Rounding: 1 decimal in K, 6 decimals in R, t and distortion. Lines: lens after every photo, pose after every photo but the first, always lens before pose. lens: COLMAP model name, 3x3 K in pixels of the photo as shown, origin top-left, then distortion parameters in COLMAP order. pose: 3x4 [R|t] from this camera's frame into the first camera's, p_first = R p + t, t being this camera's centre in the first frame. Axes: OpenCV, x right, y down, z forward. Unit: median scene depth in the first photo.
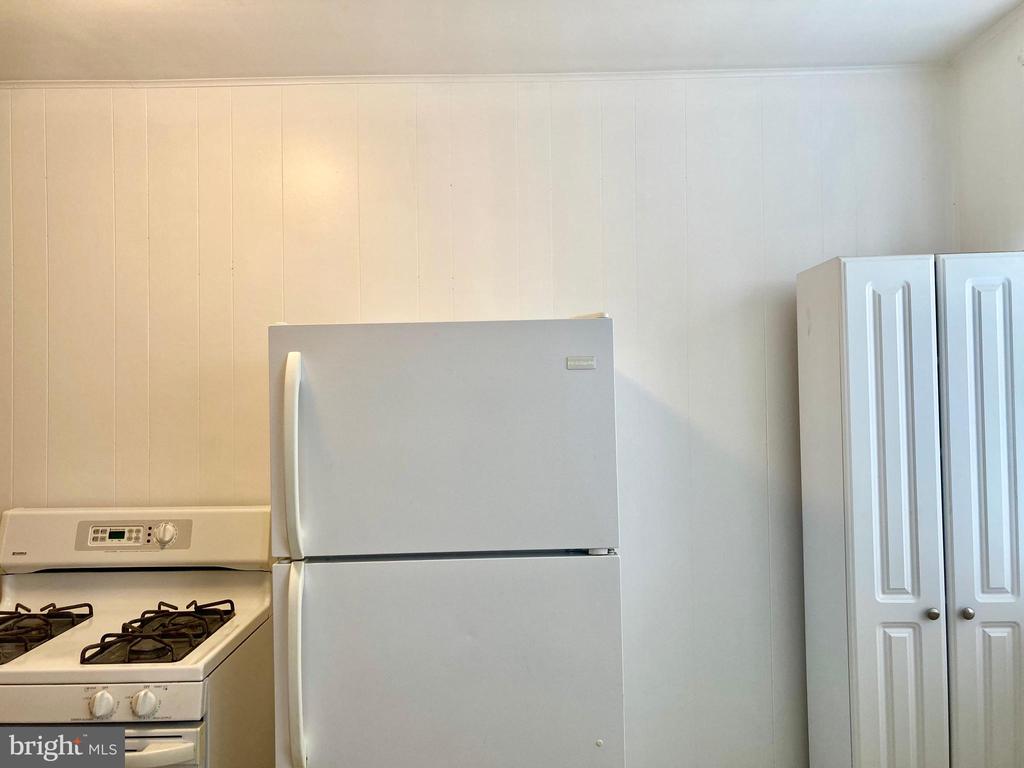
lens RADIAL K [[838.4, 0, 507.0], [0, 838.4, 382.4], [0, 0, 1]] dist [0.018228, -0.058969]
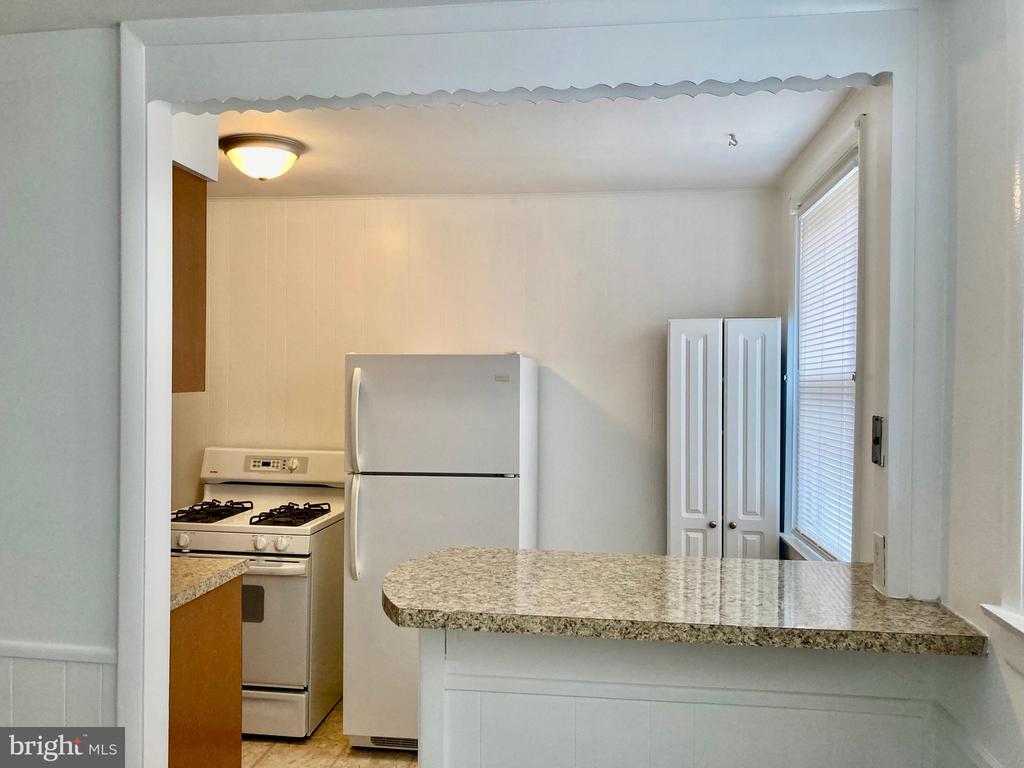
lens RADIAL K [[838.4, 0, 510.9], [0, 838.4, 384.8], [0, 0, 1]] dist [0.018228, -0.058969]
pose [[0.990803, 0.028559, -0.132262, 0.313686], [-0.025222, 0.999322, 0.026840, -0.050710], [0.132939, -0.023257, 0.990851, -0.777971]]
